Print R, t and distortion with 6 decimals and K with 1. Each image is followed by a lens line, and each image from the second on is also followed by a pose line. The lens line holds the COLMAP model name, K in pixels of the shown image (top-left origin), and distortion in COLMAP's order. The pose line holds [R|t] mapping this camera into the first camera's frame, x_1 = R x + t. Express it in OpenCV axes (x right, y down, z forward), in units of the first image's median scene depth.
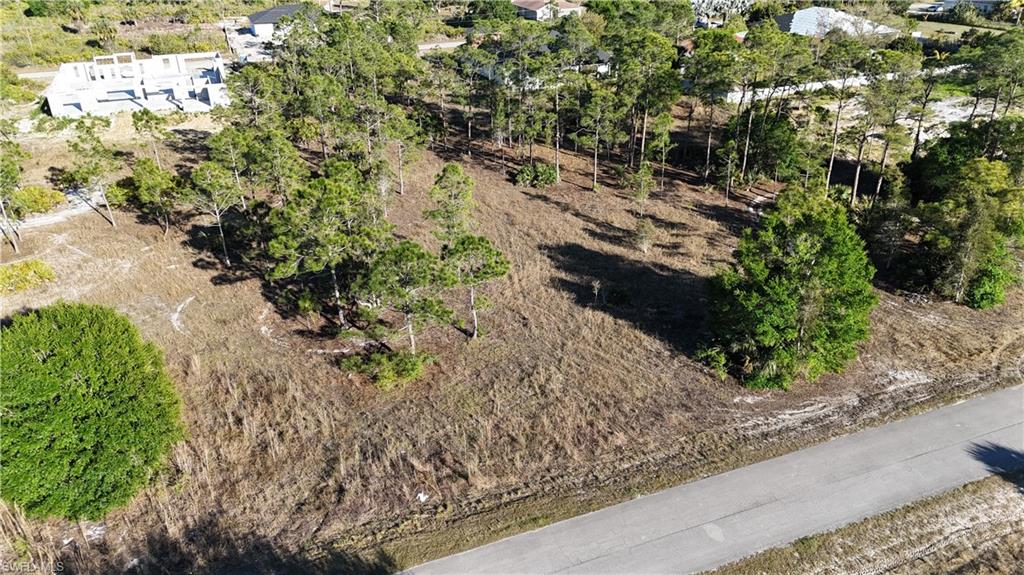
lens RADIAL K [[752.4, 0, 512.0], [0, 752.4, 287.5], [0, 0, 1]] dist [0.081915, -0.083974]
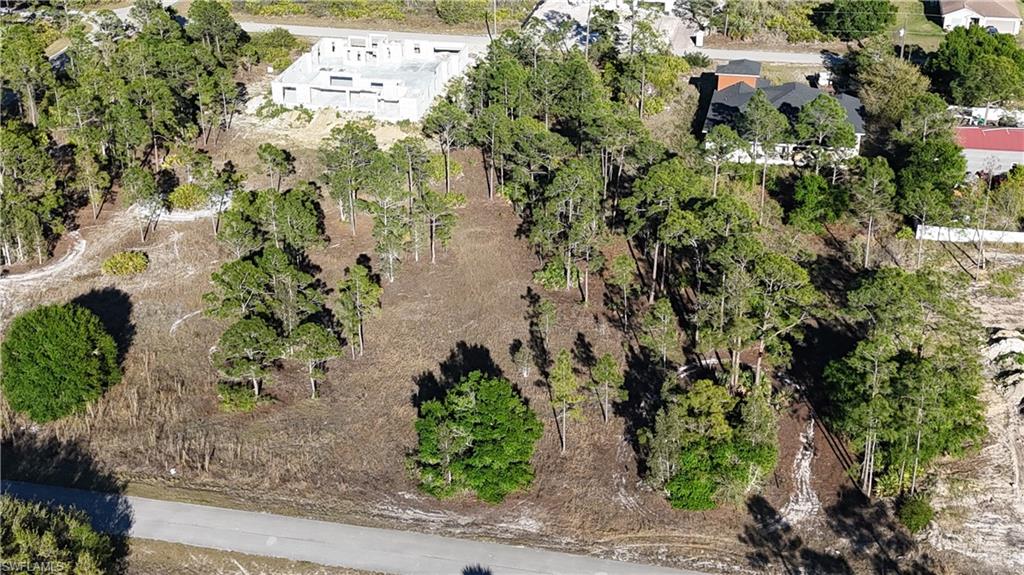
lens RADIAL K [[1355.1, 0, 512.0], [0, 1355.1, 287.5], [0, 0, 1]] dist [0.161255, -0.388570]
pose [[0.825954, 0.258535, -0.500958, 1.417694], [-0.258812, 0.963355, 0.070453, -0.387947], [0.500815, 0.071463, 0.862599, -0.939858]]
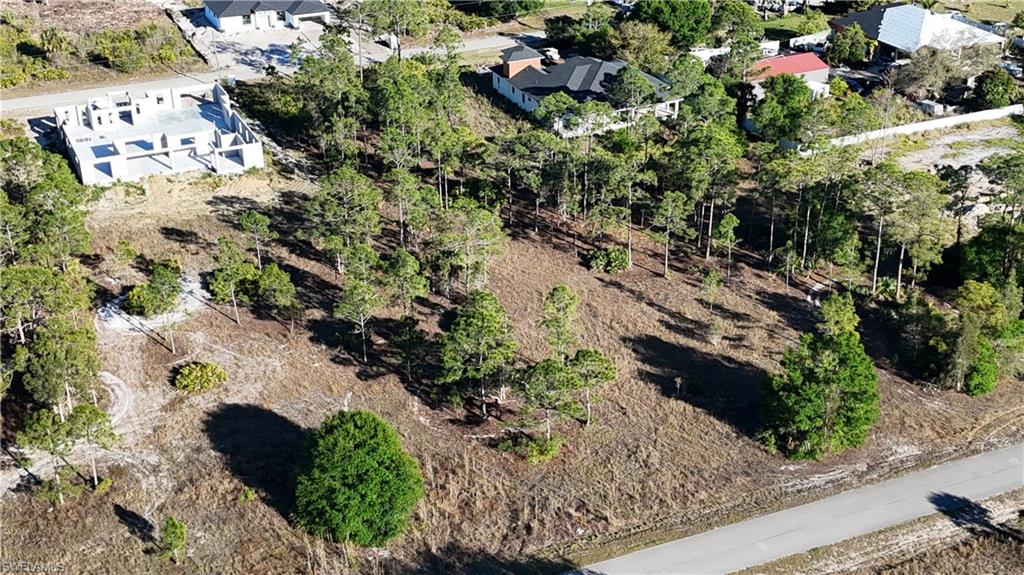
lens RADIAL K [[1315.4, 0, 512.0], [0, 1315.4, 287.5], [0, 0, 1]] dist [0.144873, -0.319819]
pose [[0.999448, -0.011887, 0.031020, -0.250973], [0.012047, 0.999915, -0.004961, -0.162715], [-0.030959, 0.005332, 0.999506, -1.297476]]
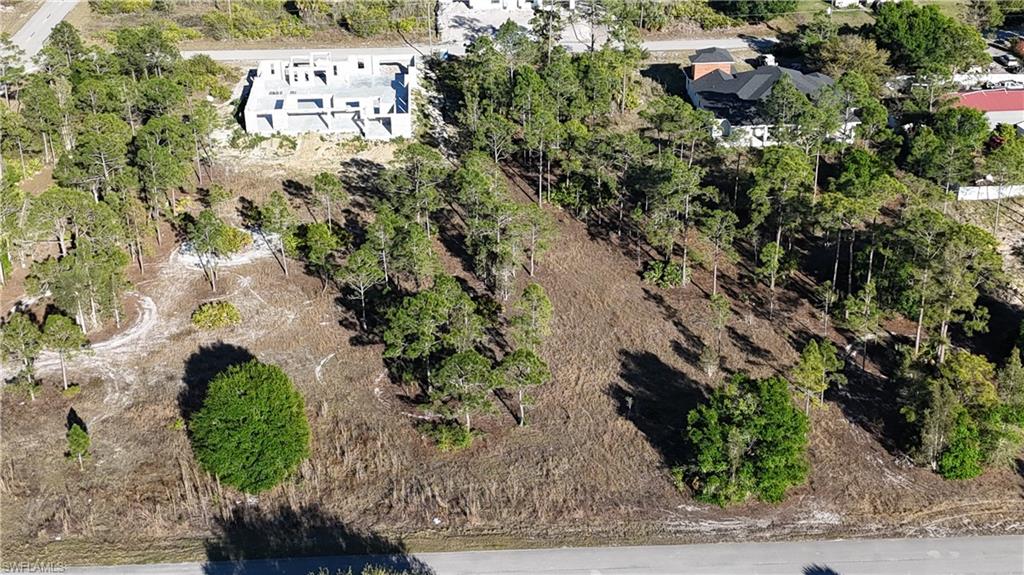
lens RADIAL K [[1355.1, 0, 512.0], [0, 1355.1, 287.5], [0, 0, 1]] dist [0.161255, -0.388570]
pose [[0.945576, 0.149163, -0.289201, 0.577588], [-0.150451, 0.988455, 0.017904, -0.207945], [0.288533, 0.026581, 0.957101, -1.252443]]
